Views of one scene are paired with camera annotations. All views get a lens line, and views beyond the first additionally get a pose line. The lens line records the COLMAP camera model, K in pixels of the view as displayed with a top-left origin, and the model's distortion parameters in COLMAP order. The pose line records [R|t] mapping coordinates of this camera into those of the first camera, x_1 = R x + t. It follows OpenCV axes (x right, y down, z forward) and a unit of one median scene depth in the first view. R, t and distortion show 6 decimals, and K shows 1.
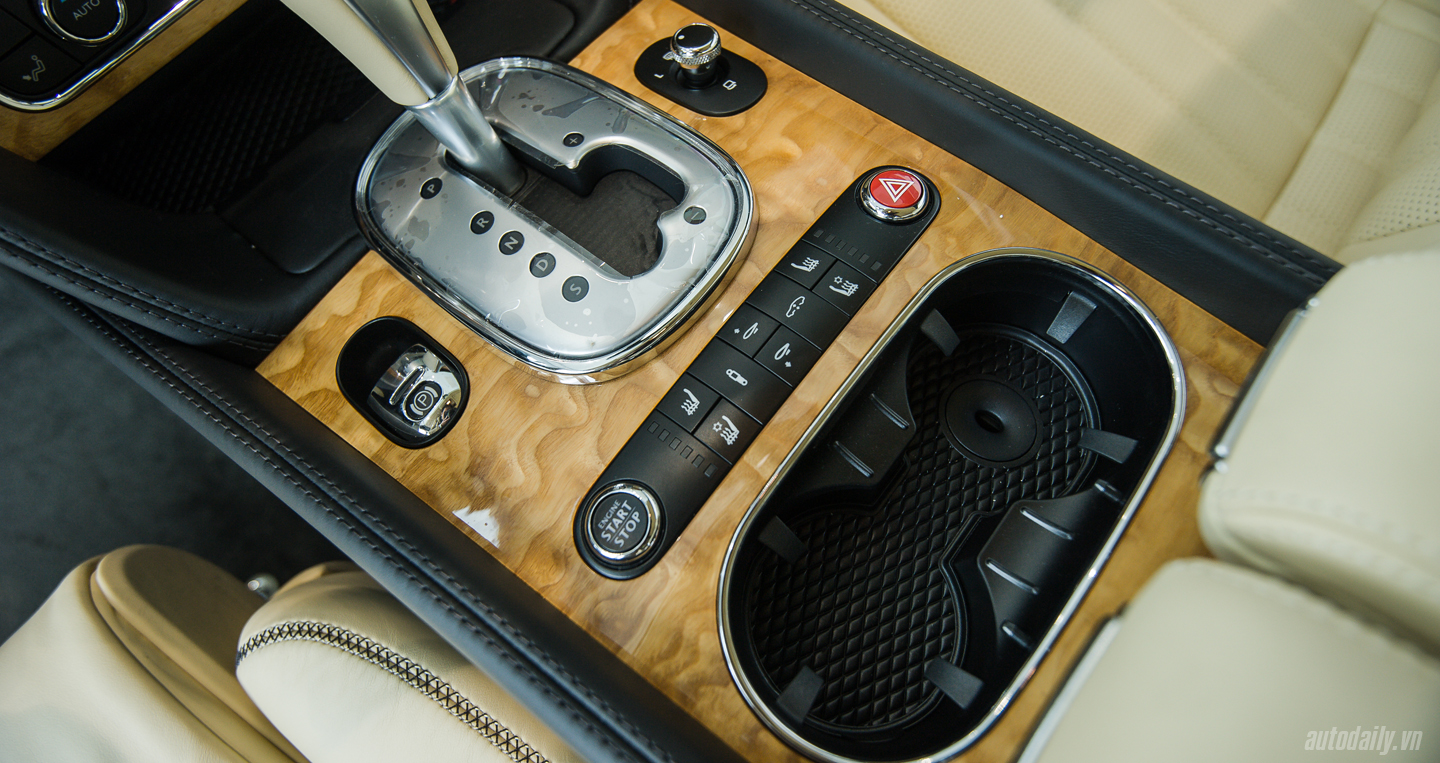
lens RADIAL K [[762.9, 0, 723.4], [0, 762.9, 368.8], [0, 0, 1]] dist [0.002740, -0.028327]
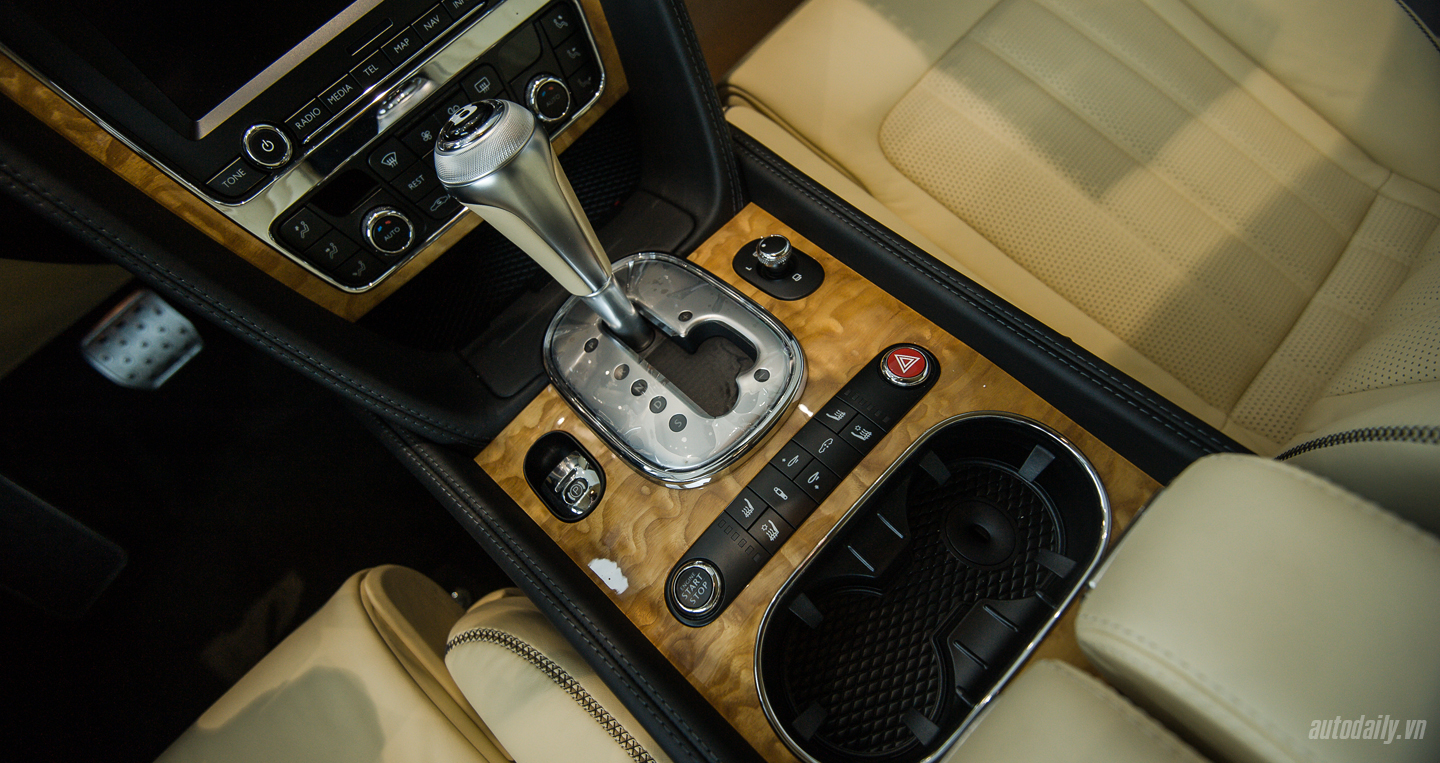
lens RADIAL K [[664.8, 0, 717.3], [0, 664.8, 395.1], [0, 0, 1]] dist [-0.011627, -0.026195]
pose [[0.982095, 0.045870, -0.182714, 0.110938], [-0.056056, 0.997126, -0.050972, -0.094888], [0.179851, 0.060301, 0.981844, -0.247686]]
